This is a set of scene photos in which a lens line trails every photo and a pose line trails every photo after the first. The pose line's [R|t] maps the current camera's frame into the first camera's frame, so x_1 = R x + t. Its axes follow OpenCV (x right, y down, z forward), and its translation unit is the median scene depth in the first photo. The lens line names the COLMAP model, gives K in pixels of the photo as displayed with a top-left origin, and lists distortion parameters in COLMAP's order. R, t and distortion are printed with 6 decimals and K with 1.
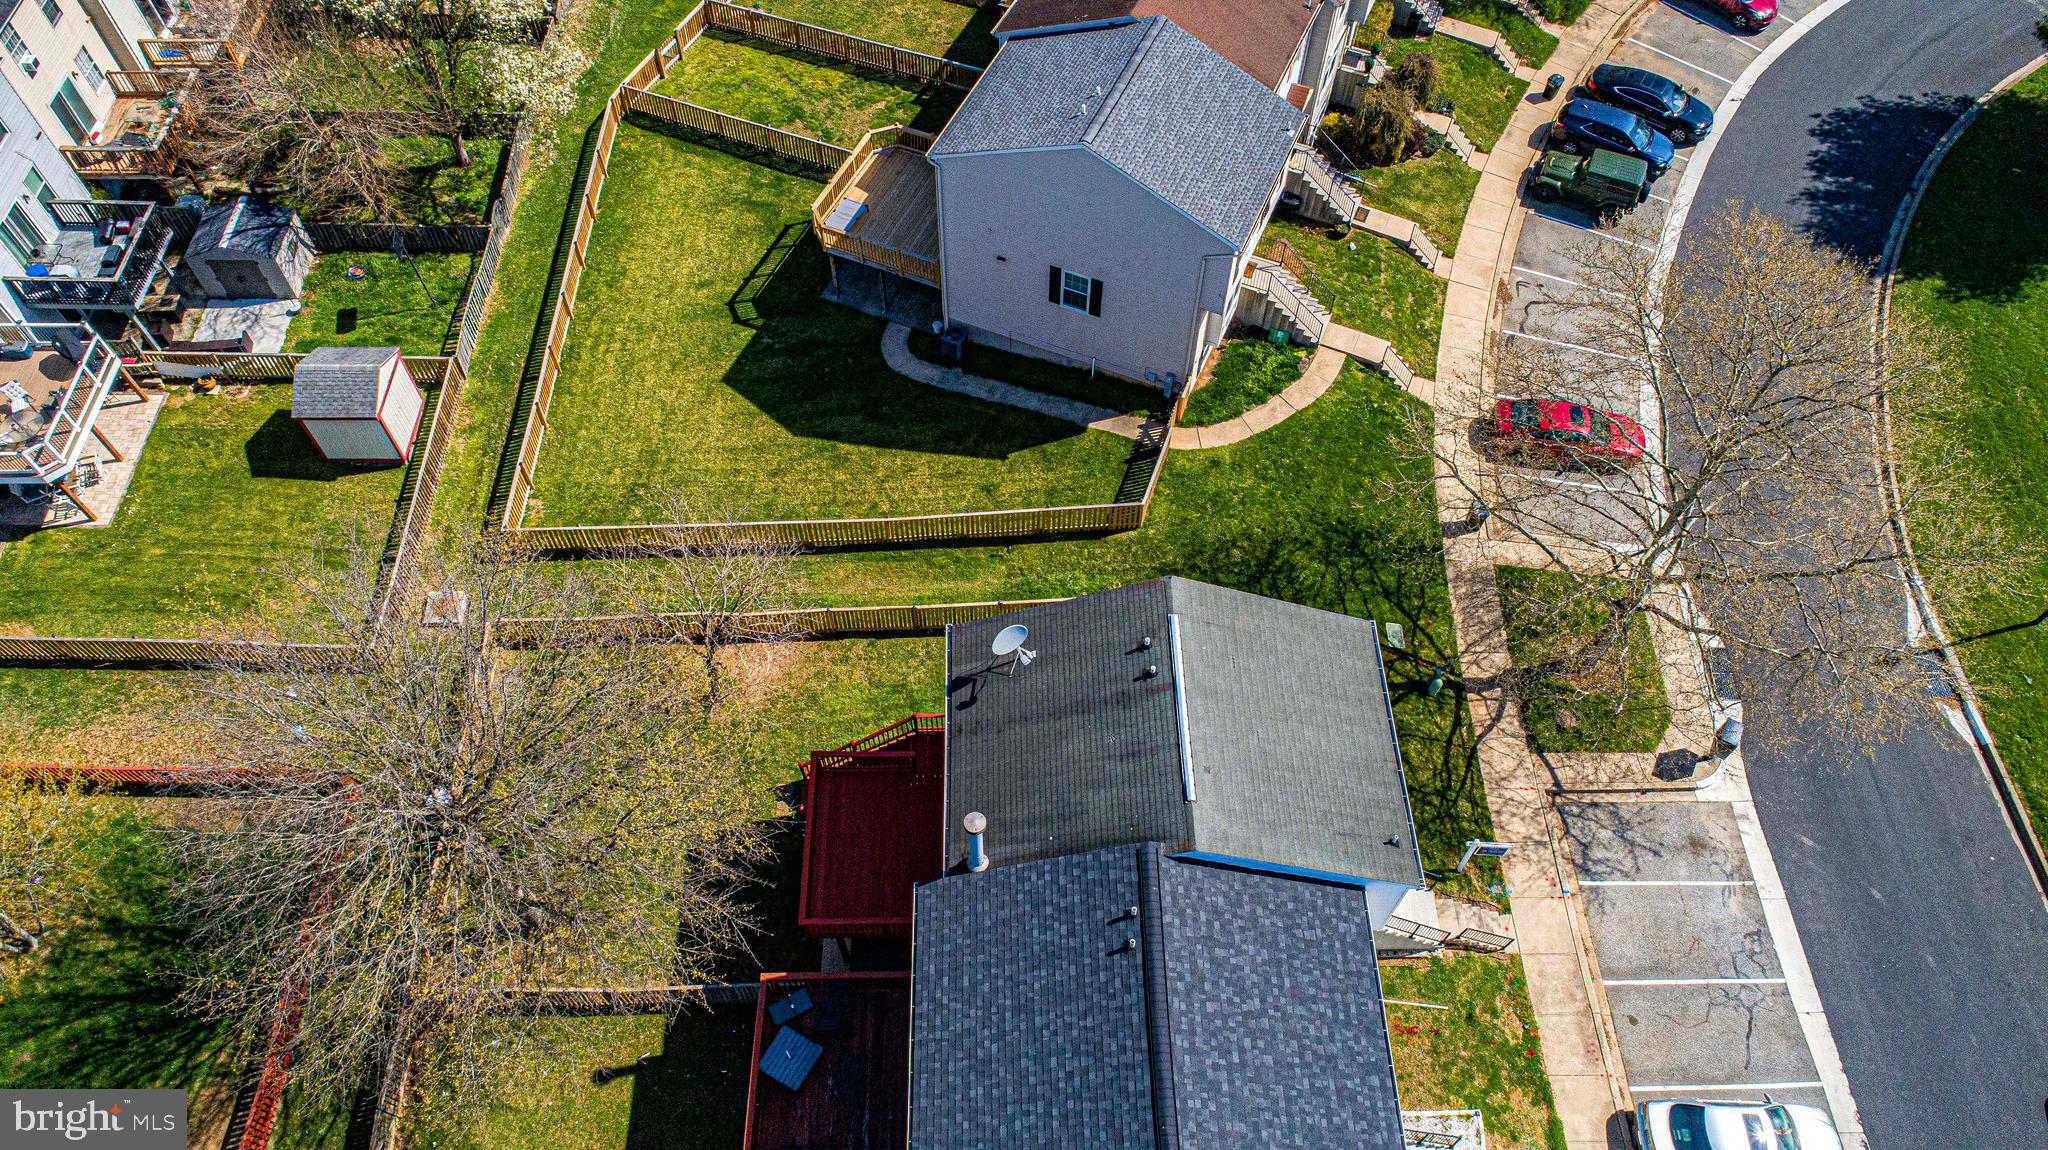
lens RADIAL K [[1368.0, 0, 1024.0], [0, 1368.0, 575.0], [0, 0, 1]] dist [-0.014879, 0.003186]
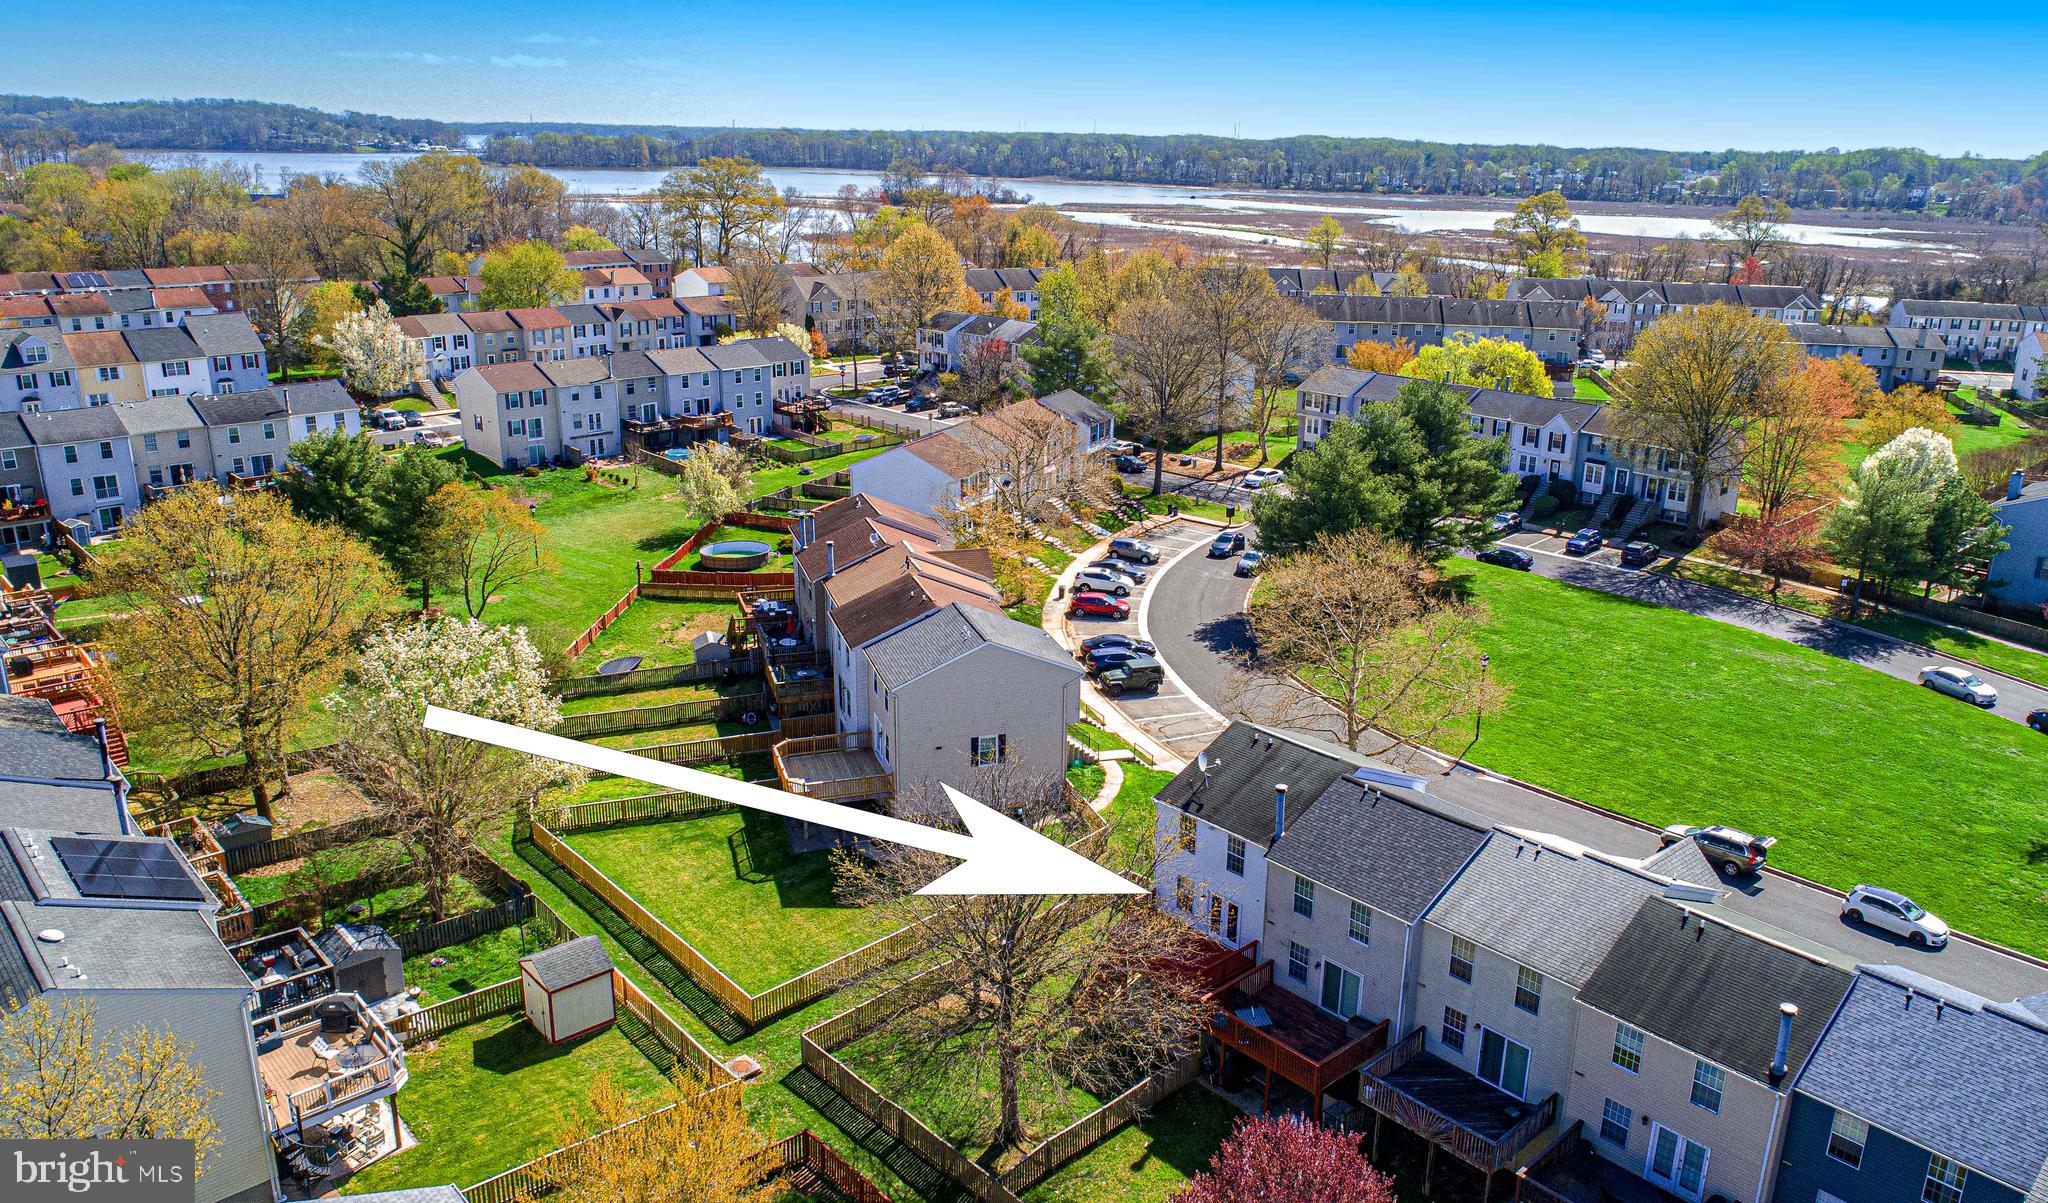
lens RADIAL K [[1465.6, 0, 1071.4], [0, 1465.6, 599.8], [0, 0, 1]] dist [-0.014492, 0.005771]
pose [[0.738738, -0.199519, 0.643785, -0.908252], [0.556045, 0.720218, -0.414850, 0.405396], [-0.380895, 0.664439, 0.642993, -0.228293]]
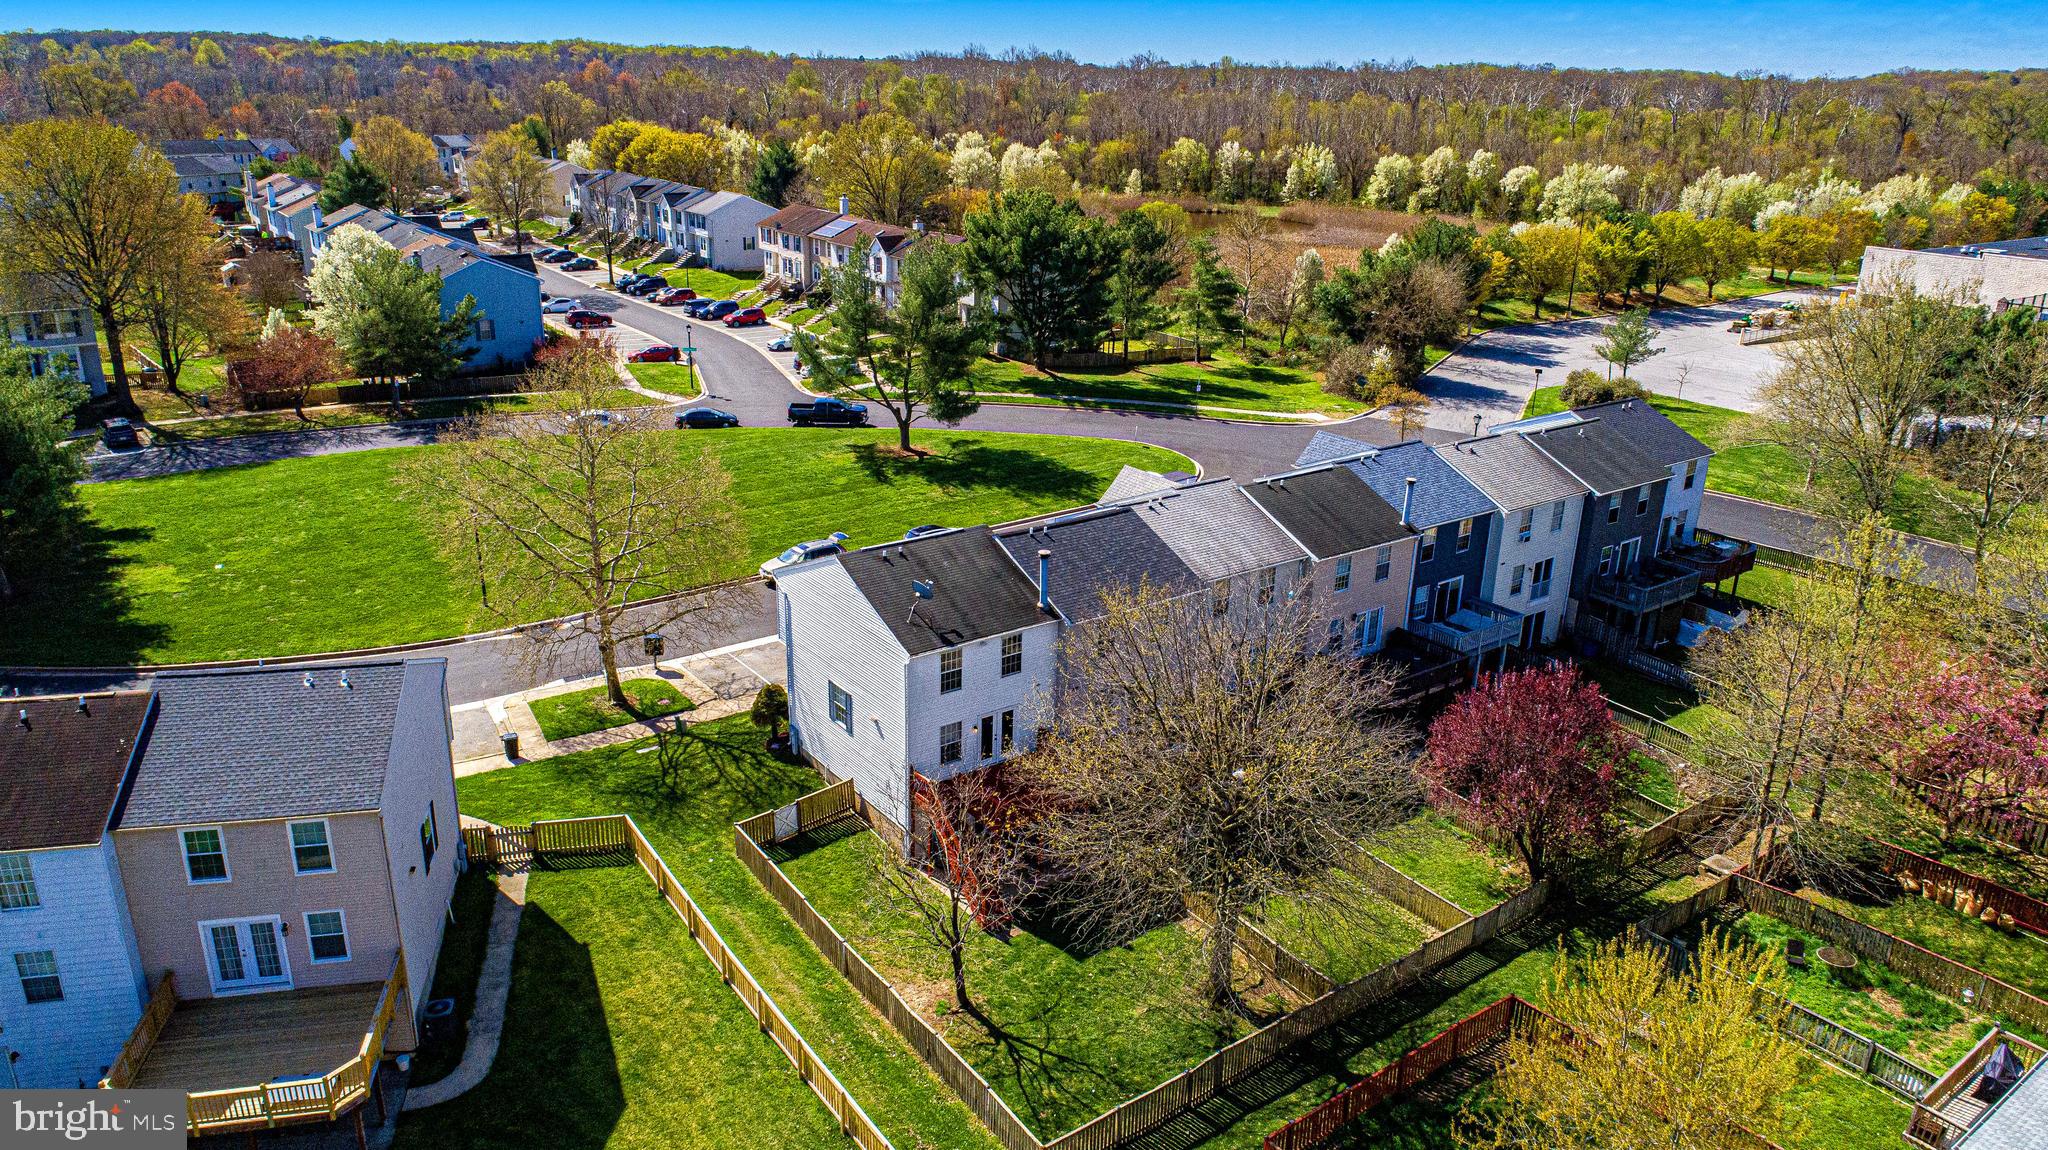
lens RADIAL K [[1410.7, 0, 1024.0], [0, 1410.7, 575.0], [0, 0, 1]] dist [-0.013102, 0.002931]
pose [[-0.576727, -0.302497, 0.758869, -0.850826], [0.665180, 0.365388, 0.651174, -0.610604], [-0.474259, 0.880334, -0.009514, 0.630021]]
